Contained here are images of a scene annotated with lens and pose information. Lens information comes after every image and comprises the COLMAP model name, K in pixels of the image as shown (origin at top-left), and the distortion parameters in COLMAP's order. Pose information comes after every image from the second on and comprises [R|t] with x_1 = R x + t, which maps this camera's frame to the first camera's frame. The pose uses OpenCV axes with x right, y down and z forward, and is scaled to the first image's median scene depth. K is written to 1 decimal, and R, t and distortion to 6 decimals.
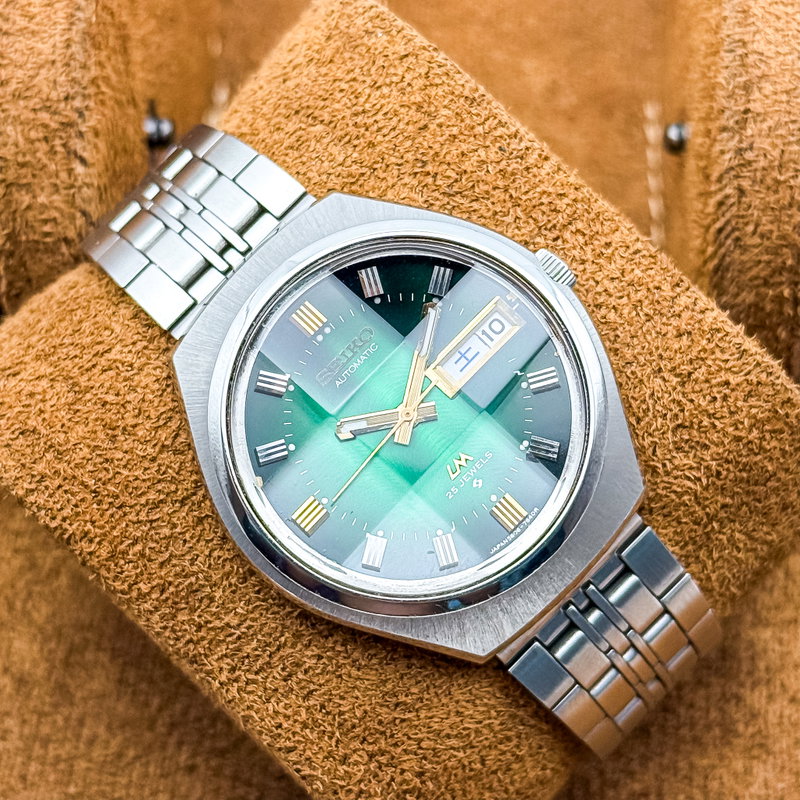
lens RADIAL K [[2237.5, 0, 401.8], [0, 2237.5, 414.7], [0, 0, 1]] dist [0.166130, 0.388943]
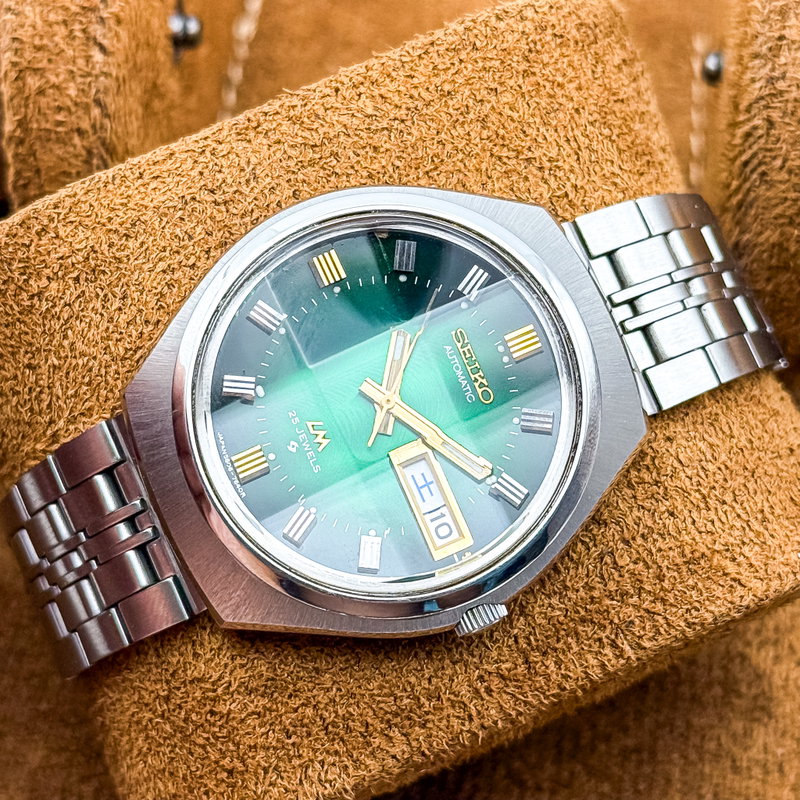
lens RADIAL K [[2237.5, 0, 401.8], [0, 2237.5, 414.7], [0, 0, 1]] dist [0.166130, 0.388943]
pose [[-0.368474, 0.919245, -0.138617, 0.128178], [-0.926792, -0.351580, 0.132093, -0.123763], [0.072691, 0.177142, 0.981497, 0.083625]]
